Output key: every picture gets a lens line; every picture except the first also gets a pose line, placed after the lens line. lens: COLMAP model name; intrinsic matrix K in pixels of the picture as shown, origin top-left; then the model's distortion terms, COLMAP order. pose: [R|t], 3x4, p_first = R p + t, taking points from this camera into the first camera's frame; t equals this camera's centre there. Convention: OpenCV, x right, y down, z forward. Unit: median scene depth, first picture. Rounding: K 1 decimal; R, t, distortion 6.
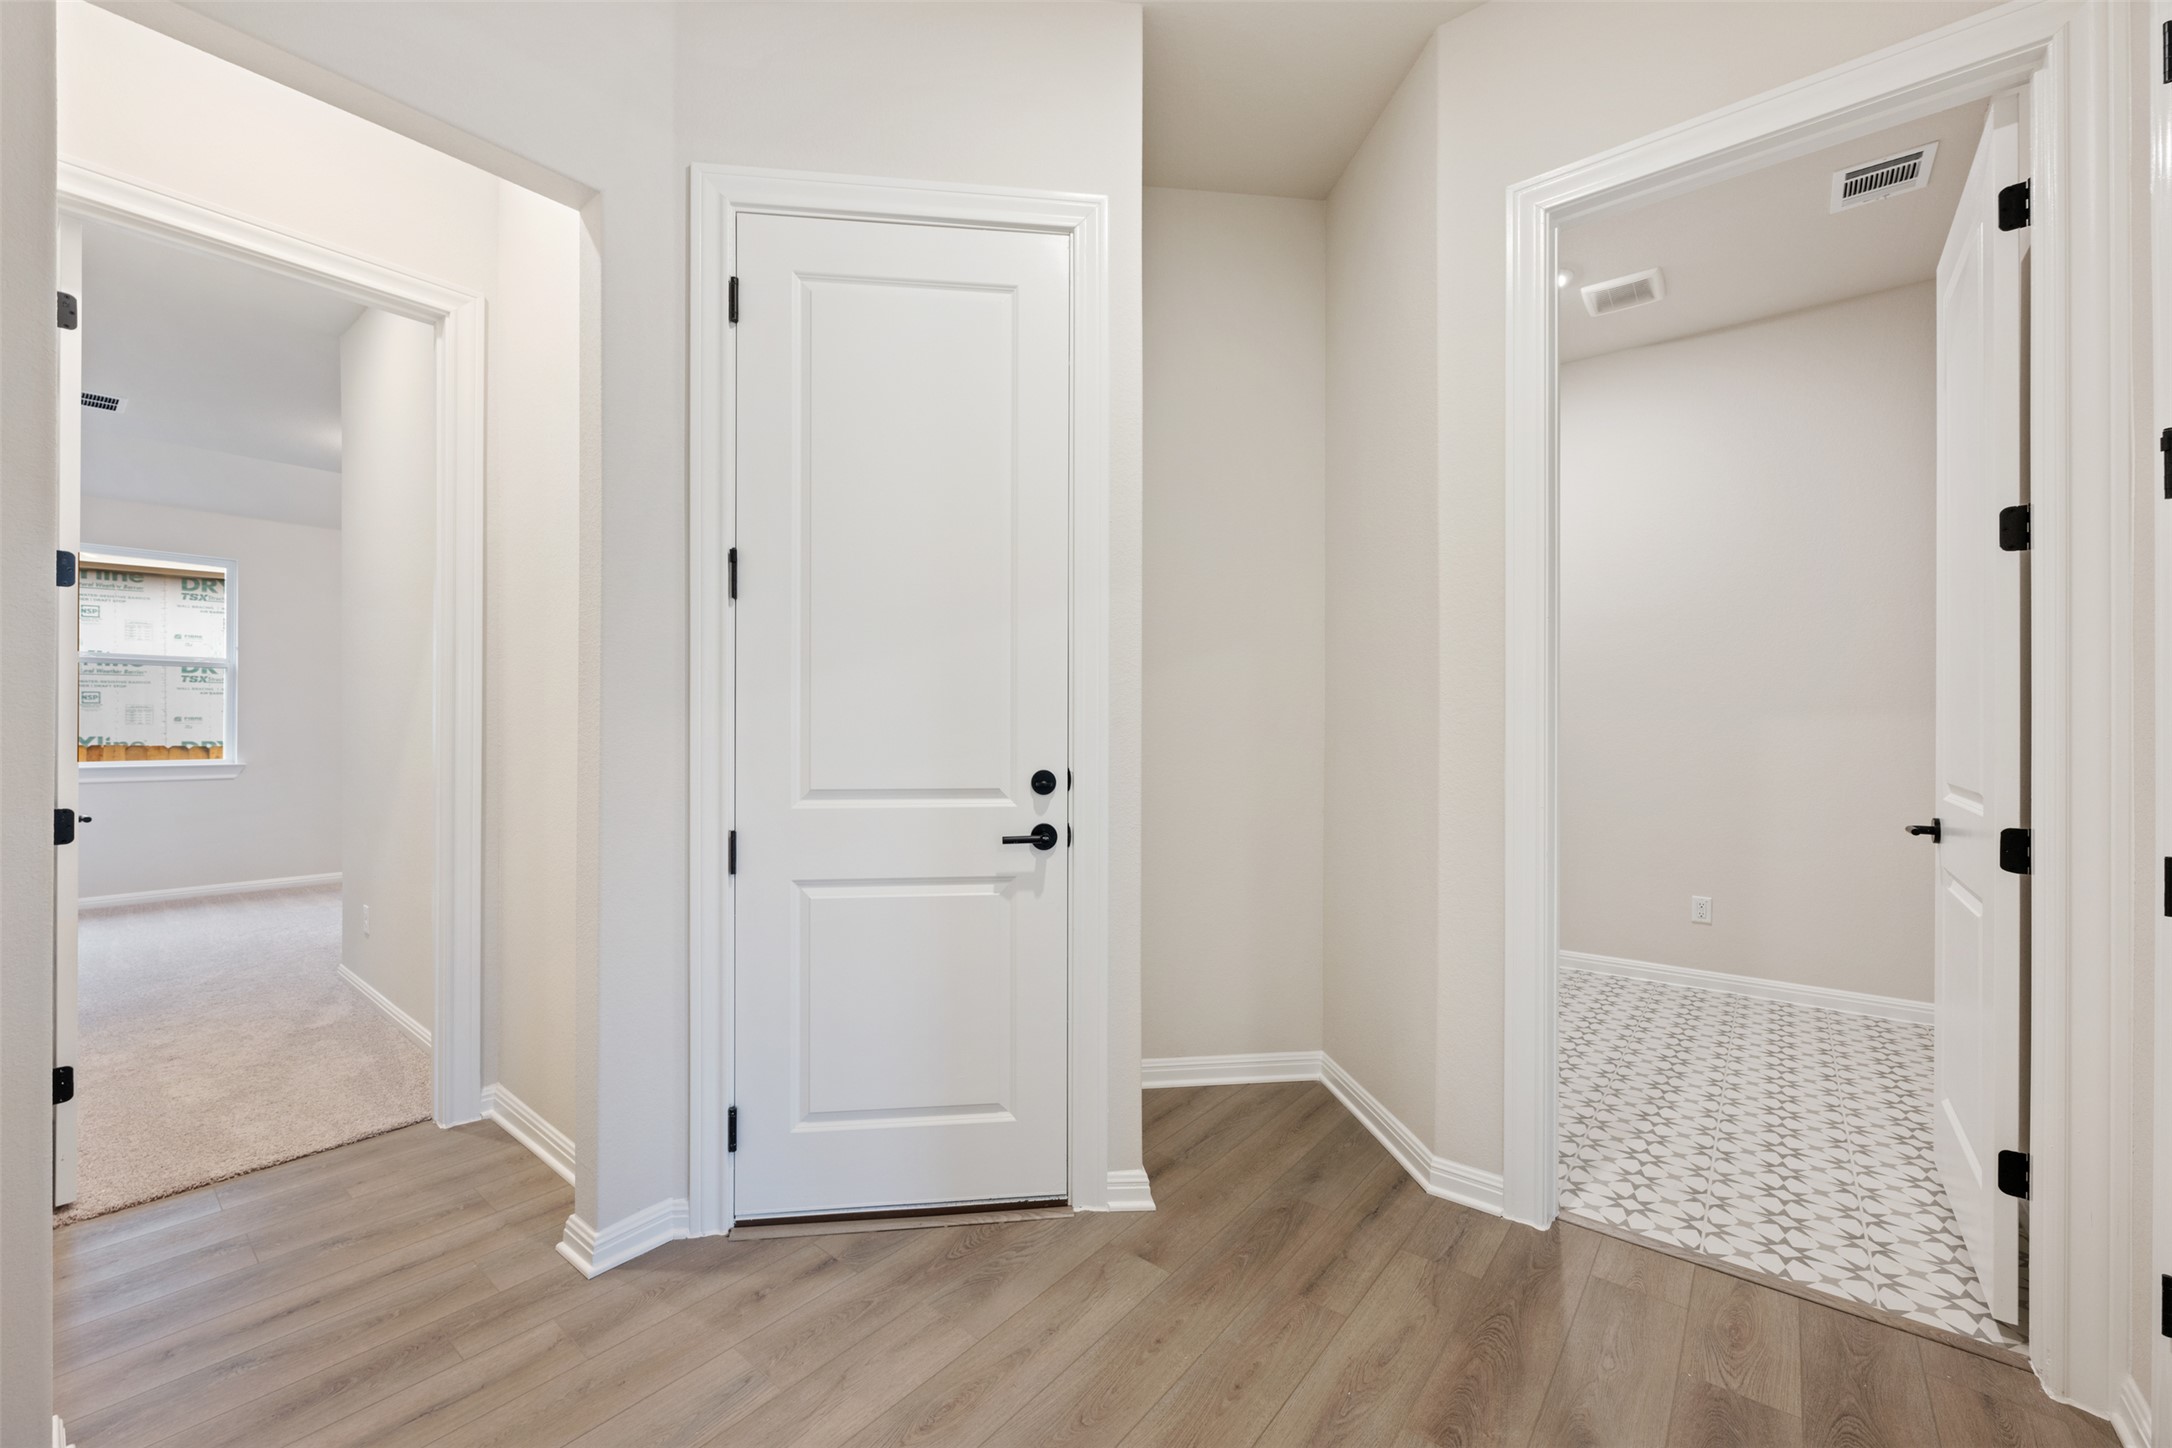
lens RADIAL K [[858.6, 0, 1086.0], [0, 858.6, 724.0], [0, 0, 1]] dist [-0.000597, 0.000227]
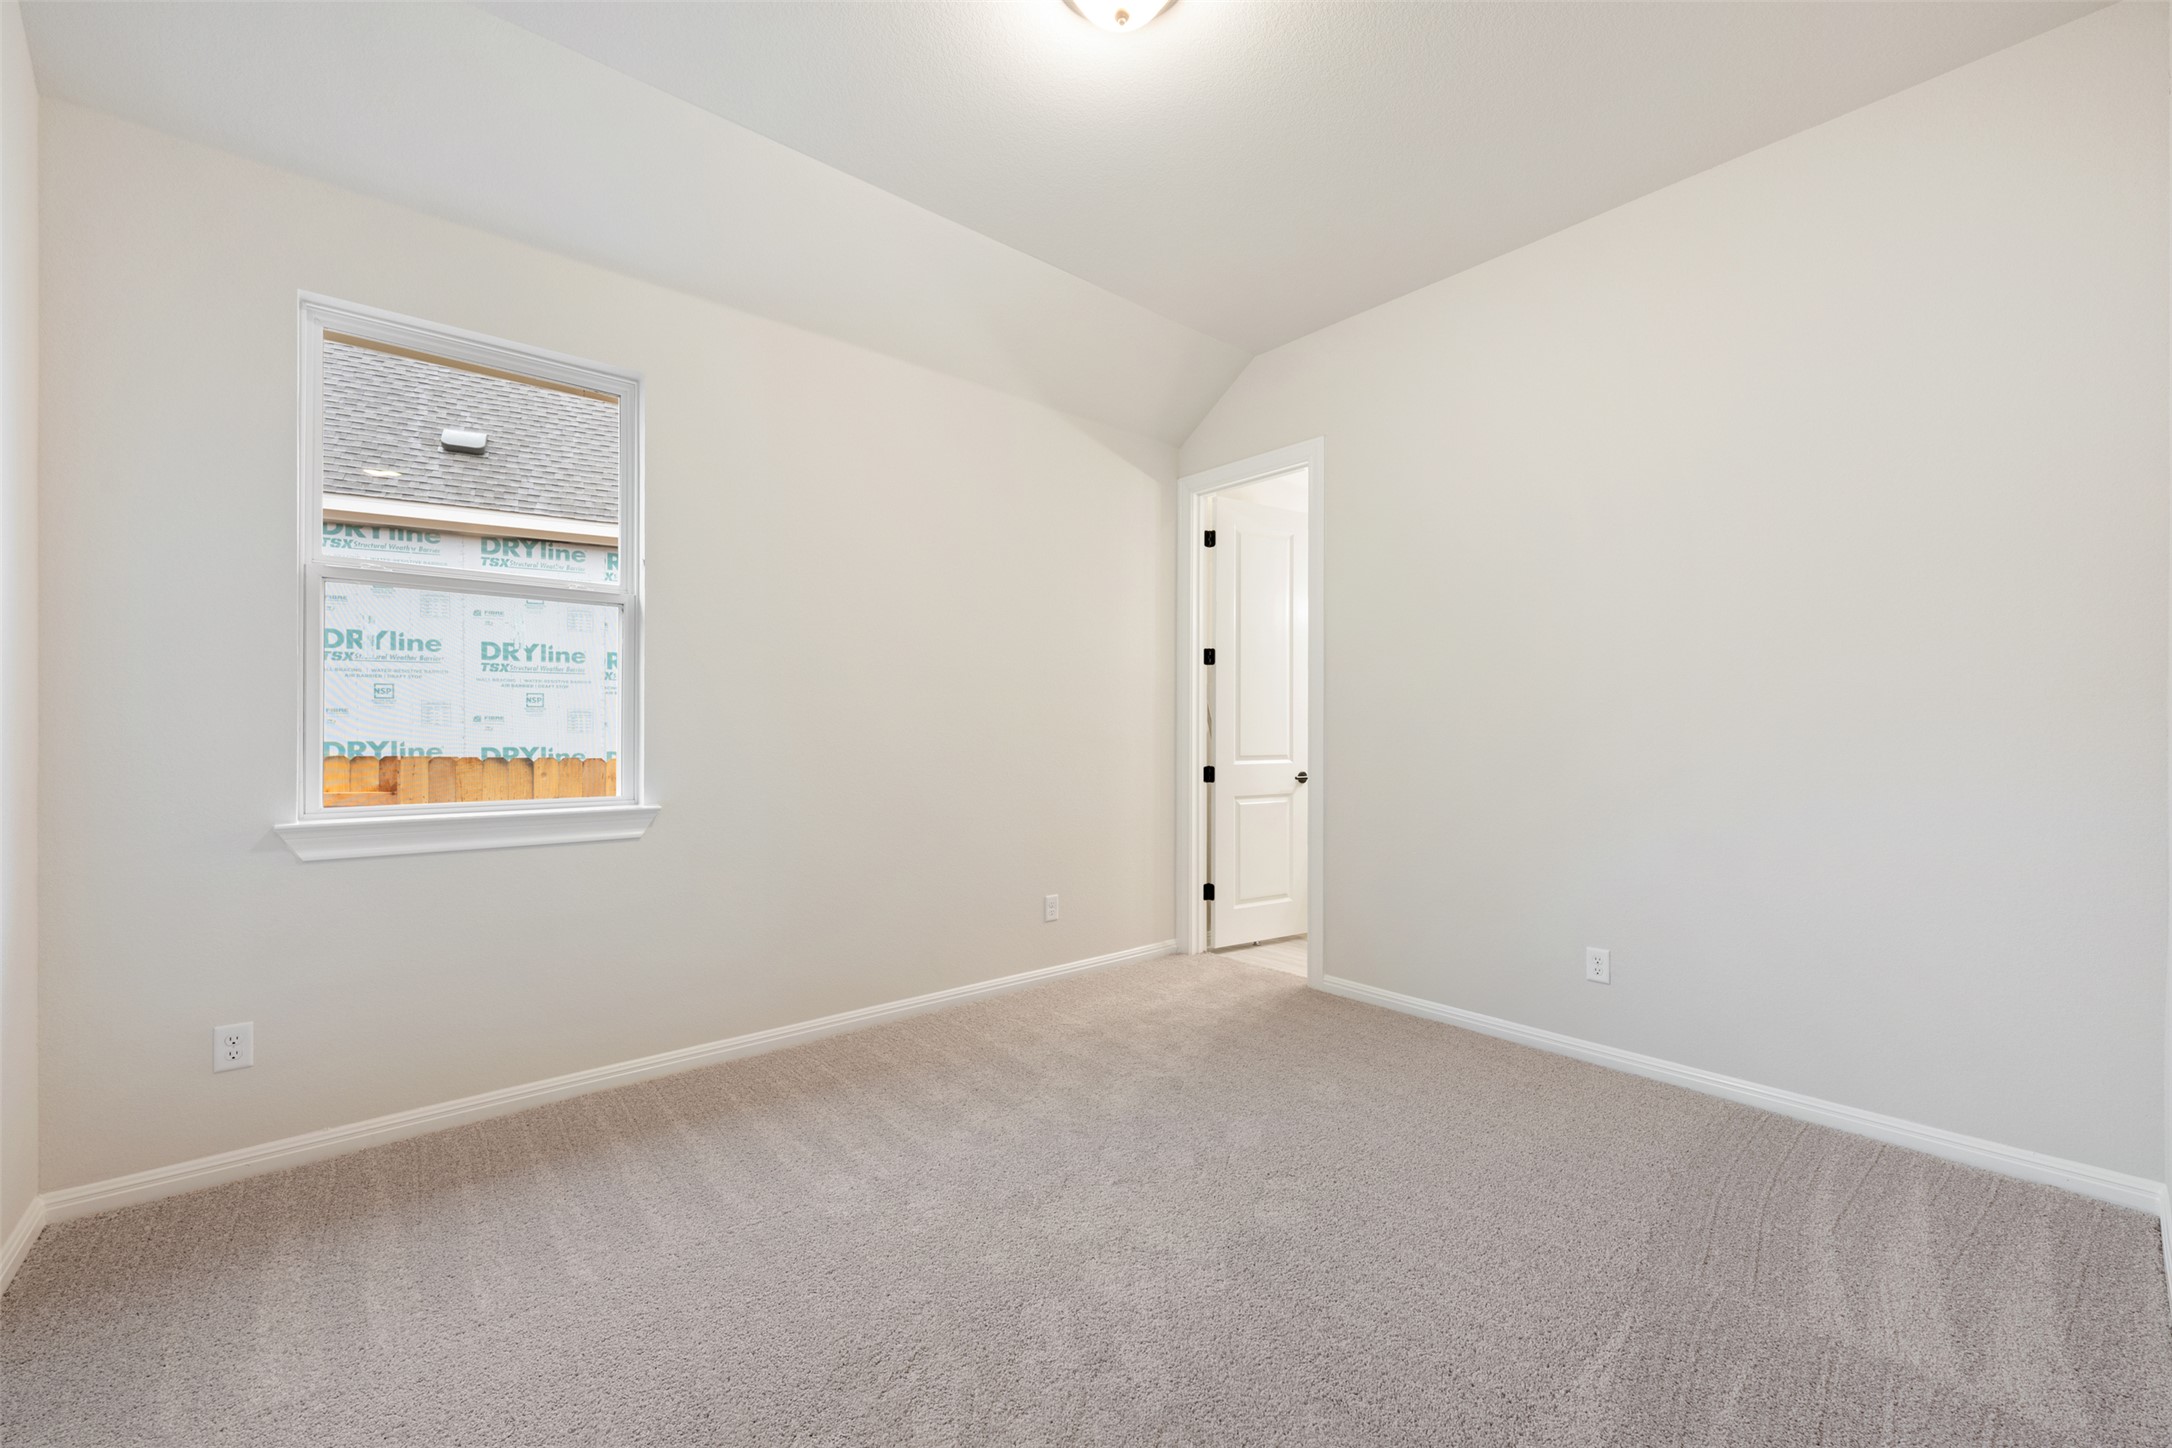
lens RADIAL K [[858.6, 0, 1086.0], [0, 858.6, 724.0], [0, 0, 1]] dist [-0.000597, 0.000227]
pose [[0.984933, -0.002609, -0.172918, -1.928847], [0.002653, 0.999996, 0.000025, 0.004331], [0.172917, -0.000484, 0.984936, 1.665995]]
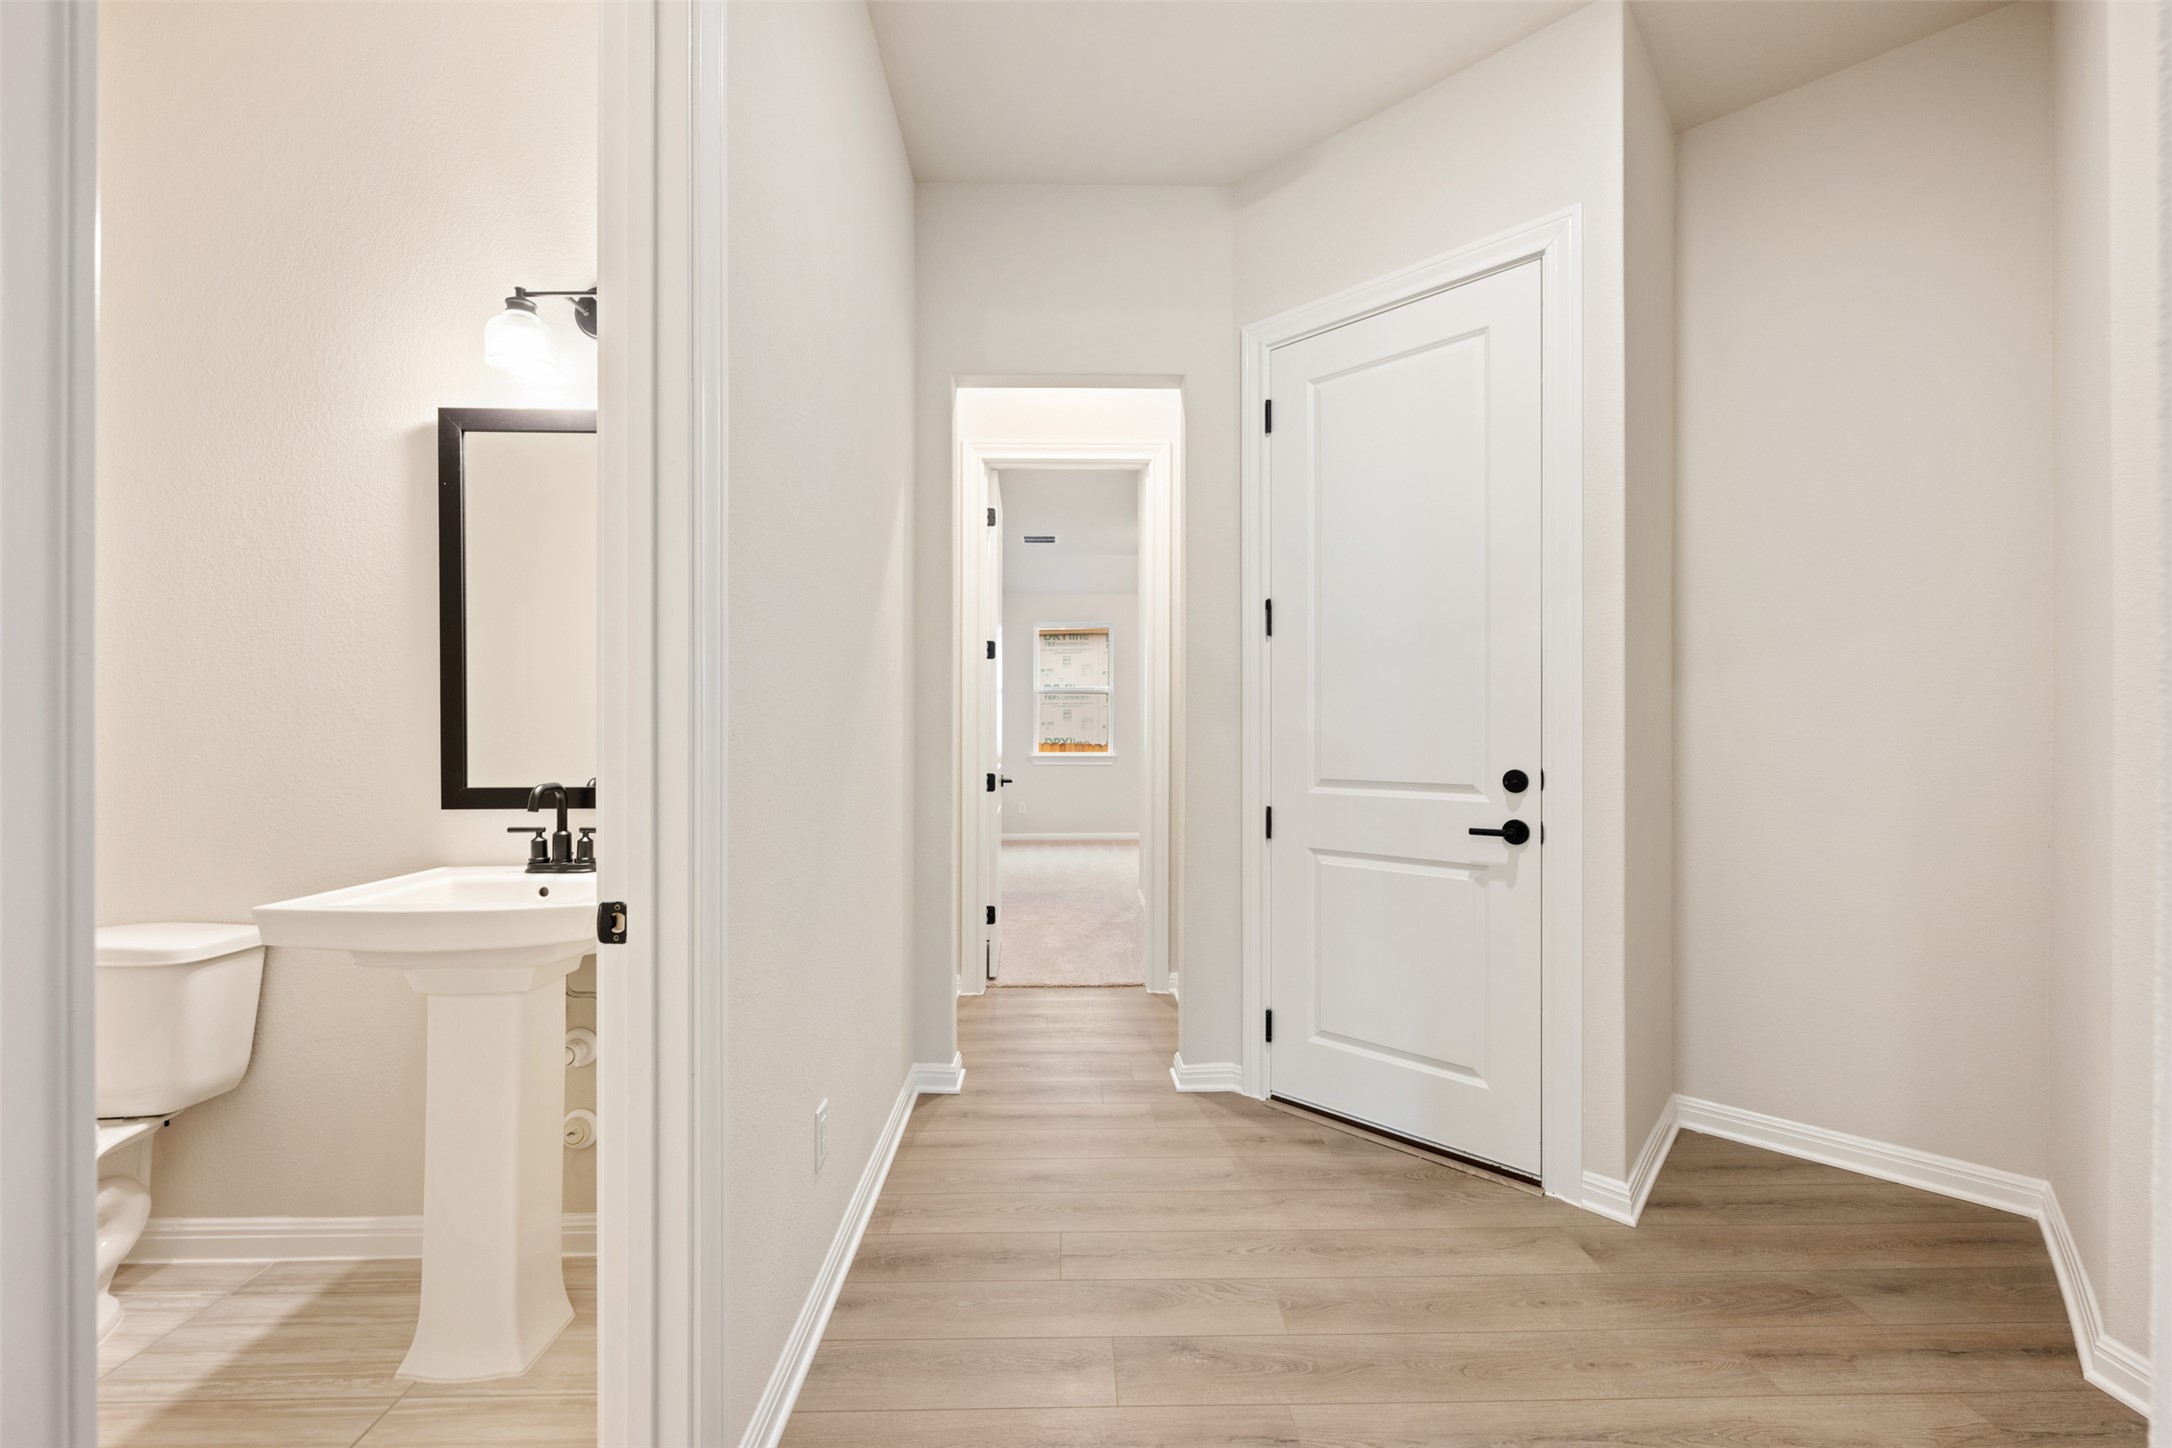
lens RADIAL K [[858.6, 0, 1086.0], [0, 858.6, 724.0], [0, 0, 1]] dist [-0.000597, 0.000227]
pose [[0.650821, -0.008466, -0.759184, 0.416817], [0.004914, 0.999964, -0.006938, 0.001570], [0.759215, 0.000785, 0.650839, -0.101788]]
